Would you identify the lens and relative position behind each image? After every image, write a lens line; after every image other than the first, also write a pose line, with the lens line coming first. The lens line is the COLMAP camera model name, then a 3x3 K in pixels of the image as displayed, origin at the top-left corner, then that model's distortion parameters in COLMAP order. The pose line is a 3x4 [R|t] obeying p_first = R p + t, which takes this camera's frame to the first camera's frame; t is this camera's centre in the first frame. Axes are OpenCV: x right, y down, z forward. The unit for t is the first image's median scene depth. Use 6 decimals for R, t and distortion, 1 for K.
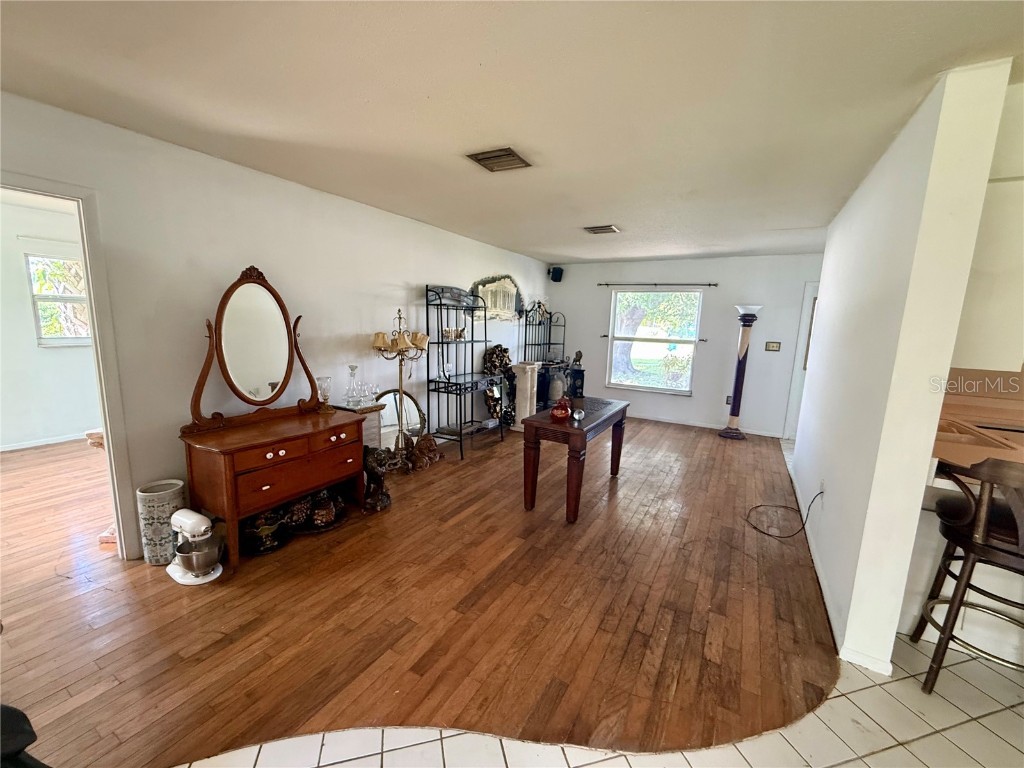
lens RADIAL K [[407.5, 0, 512.0], [0, 407.5, 384.0], [0, 0, 1]] dist [-0.000268, -0.000050]
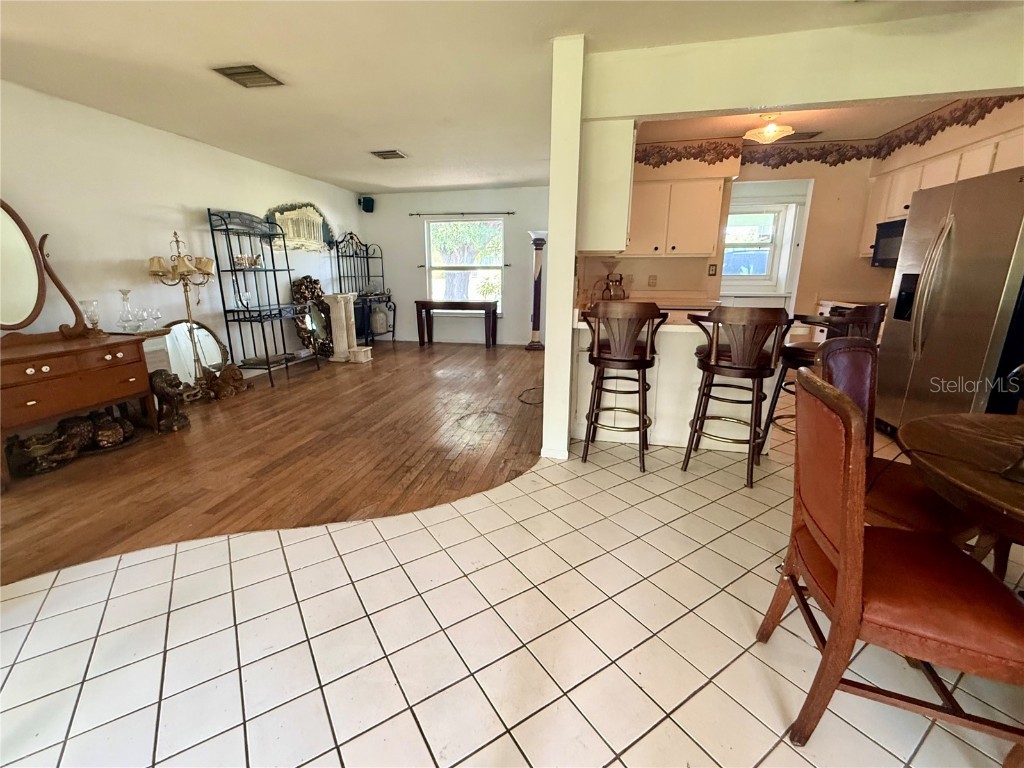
lens RADIAL K [[430.8, 0, 485.6], [0, 430.8, 369.0], [0, 0, 1]] dist [0.000328, 0.000221]
pose [[0.956130, -0.102406, 0.274460, 0.091723], [0.079750, 0.992514, 0.092502, 0.083634], [-0.281878, -0.066556, 0.957139, -0.163477]]
